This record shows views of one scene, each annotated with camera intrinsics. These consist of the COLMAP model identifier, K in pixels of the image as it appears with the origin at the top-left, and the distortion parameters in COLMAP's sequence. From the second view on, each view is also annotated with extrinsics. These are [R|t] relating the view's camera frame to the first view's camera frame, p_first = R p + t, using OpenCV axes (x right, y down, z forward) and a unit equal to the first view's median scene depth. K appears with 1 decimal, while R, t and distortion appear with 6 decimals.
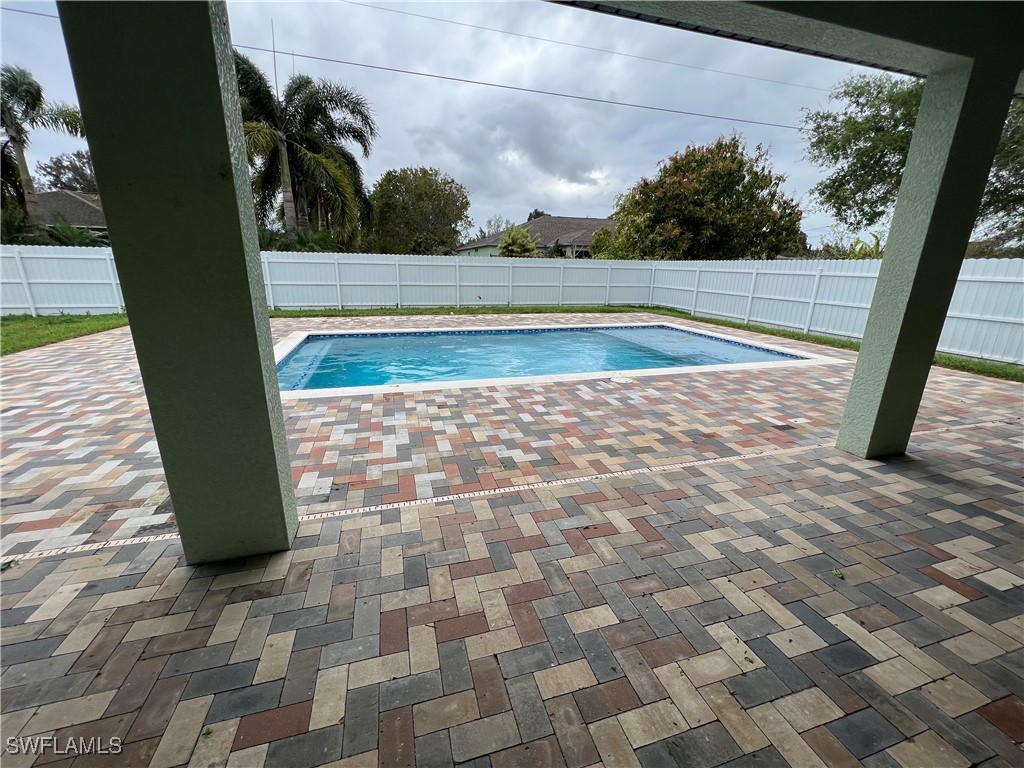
lens RADIAL K [[409.0, 0, 506.3], [0, 409.0, 382.9], [0, 0, 1]] dist [0.000134, -0.000905]
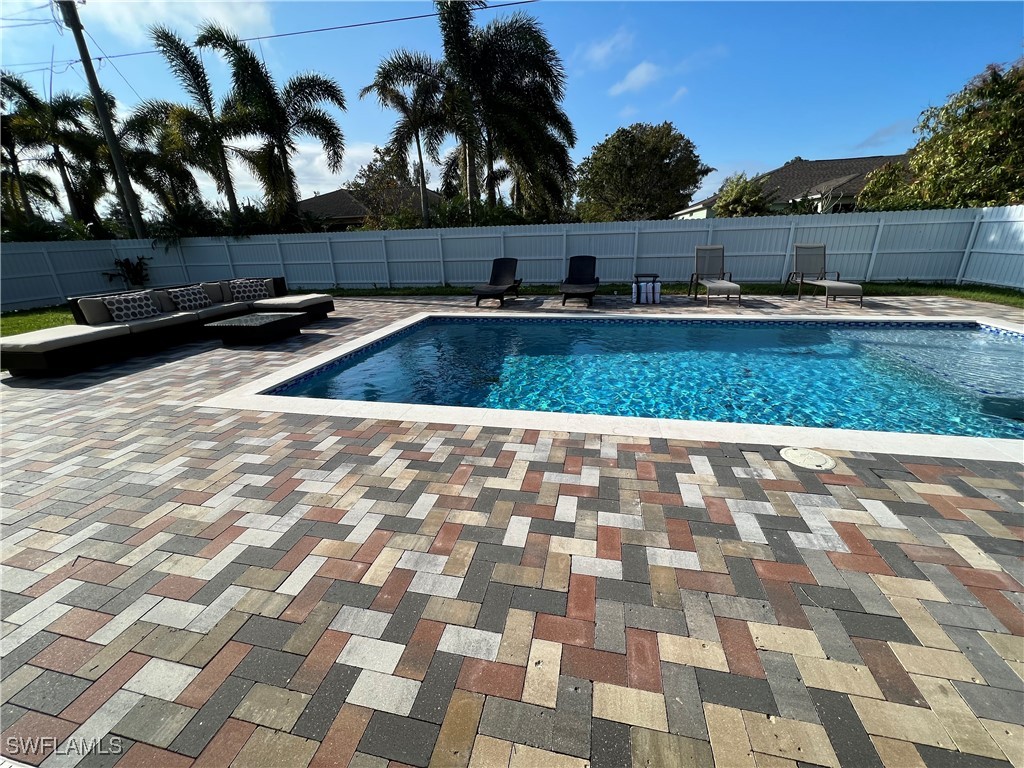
lens RADIAL K [[409.0, 0, 512.3], [0, 409.0, 380.6], [0, 0, 1]] dist [0.000134, -0.000905]
pose [[0.879084, 0.114061, -0.462819, 0.232830], [-0.087462, 0.993061, 0.078611, -0.123970], [0.468575, -0.028627, 0.882960, 0.525207]]
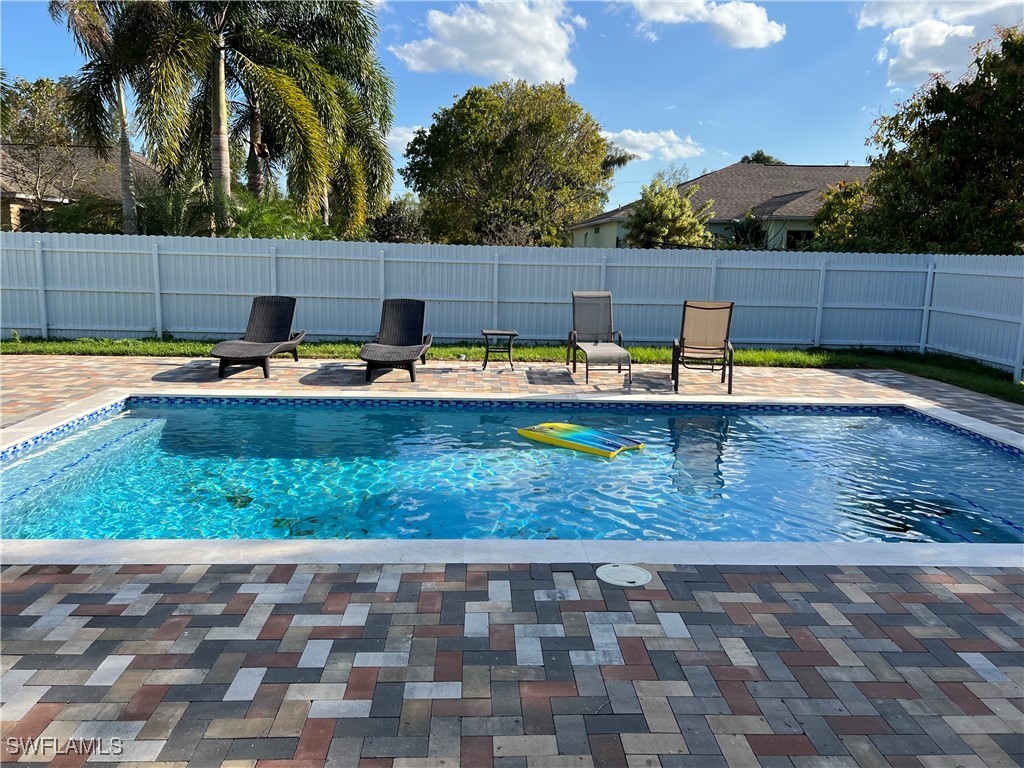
lens RADIAL K [[767.1, 0, 510.6], [0, 767.1, 388.0], [0, 0, 1]] dist [0.034797, -0.026631]
pose [[0.972212, 0.045216, -0.229694, 0.409500], [-0.069380, 0.992742, -0.098237, -0.125632], [0.223585, 0.111443, 0.968293, 0.303663]]
